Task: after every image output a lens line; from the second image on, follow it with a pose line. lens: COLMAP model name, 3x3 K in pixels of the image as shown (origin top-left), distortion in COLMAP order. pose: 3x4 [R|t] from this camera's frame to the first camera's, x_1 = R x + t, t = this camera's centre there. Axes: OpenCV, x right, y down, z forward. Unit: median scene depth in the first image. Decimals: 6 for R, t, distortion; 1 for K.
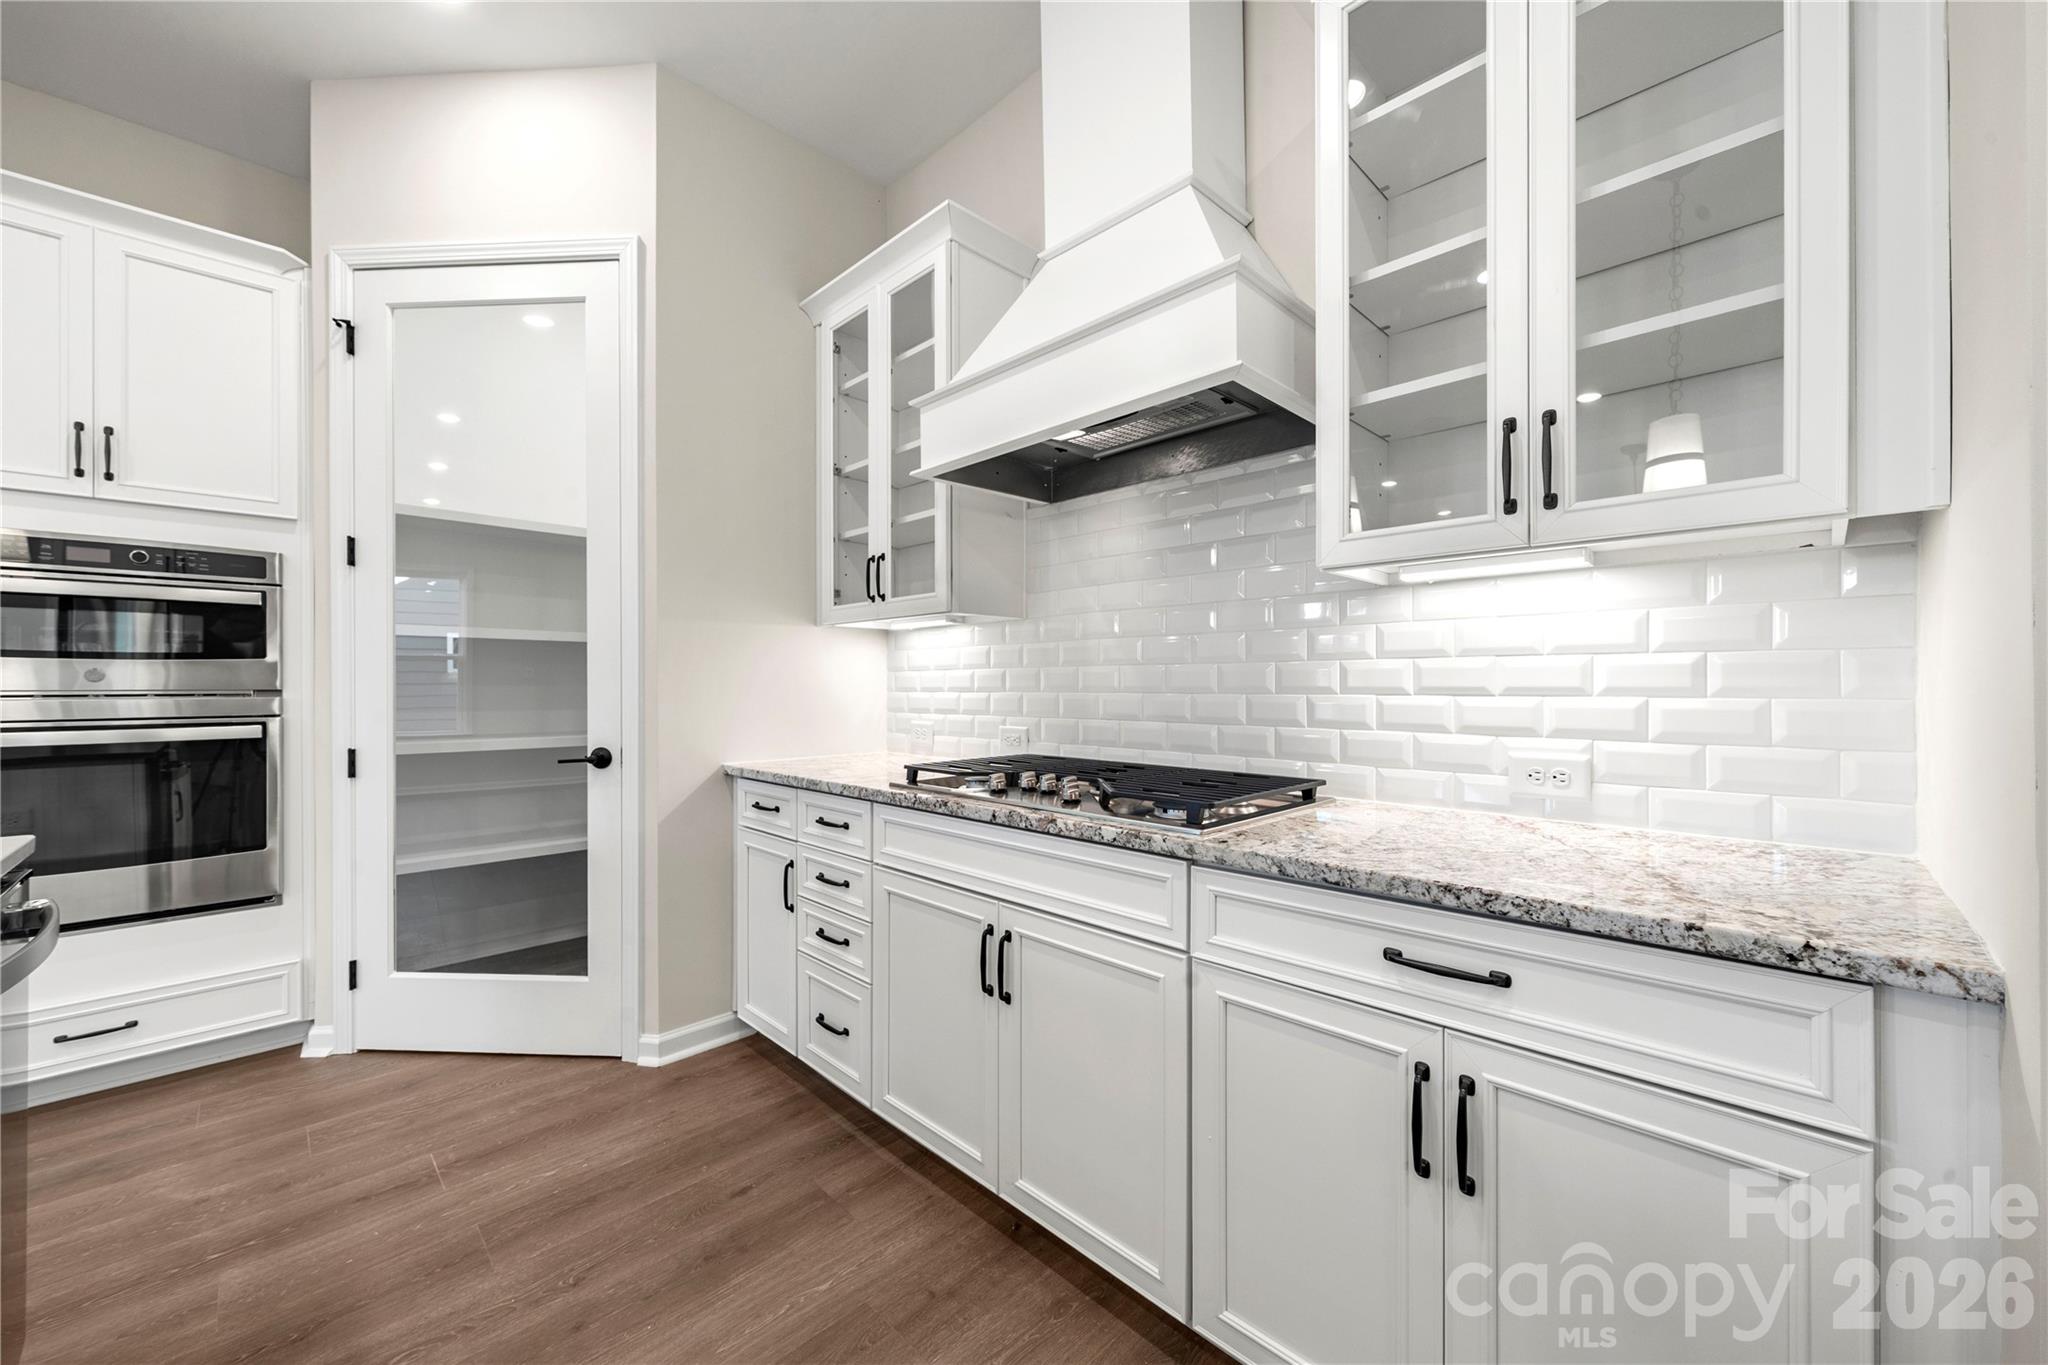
lens RADIAL K [[759.1, 0, 1016.9], [0, 759.1, 689.4], [0, 0, 1]] dist [0.005620, 0.000016]
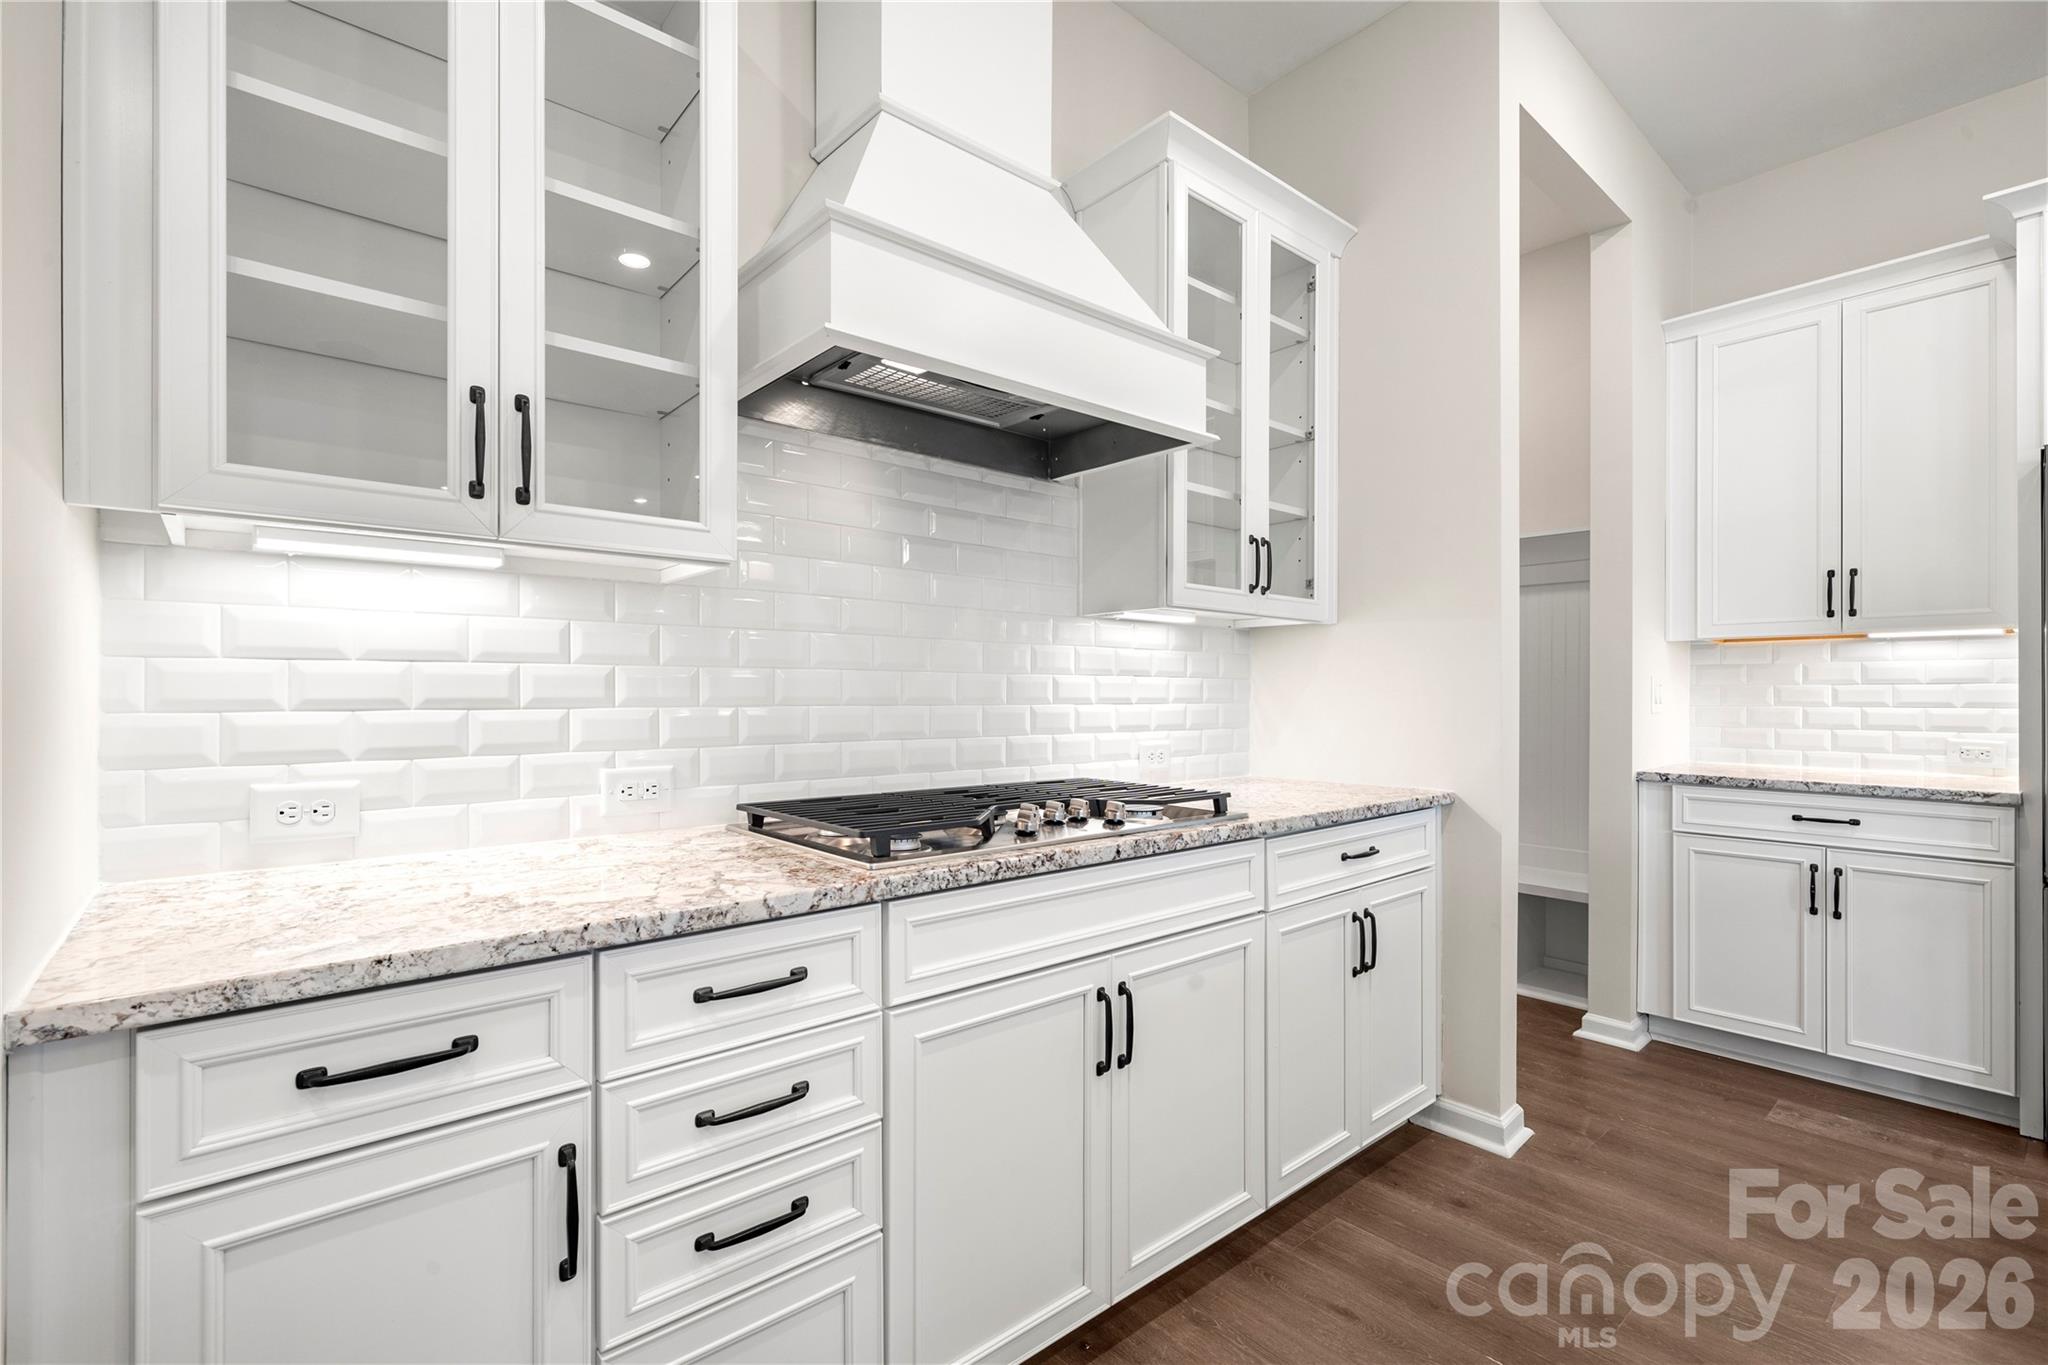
lens RADIAL K [[901.4, 0, 1006.1], [0, 901.4, 698.3], [0, 0, 1]] dist [-0.001187, 0.001655]
pose [[0.095054, -0.000360, 0.995472, -0.760304], [0.005157, 0.999987, -0.000131, -0.002186], [-0.995459, 0.005147, 0.095054, 0.758529]]
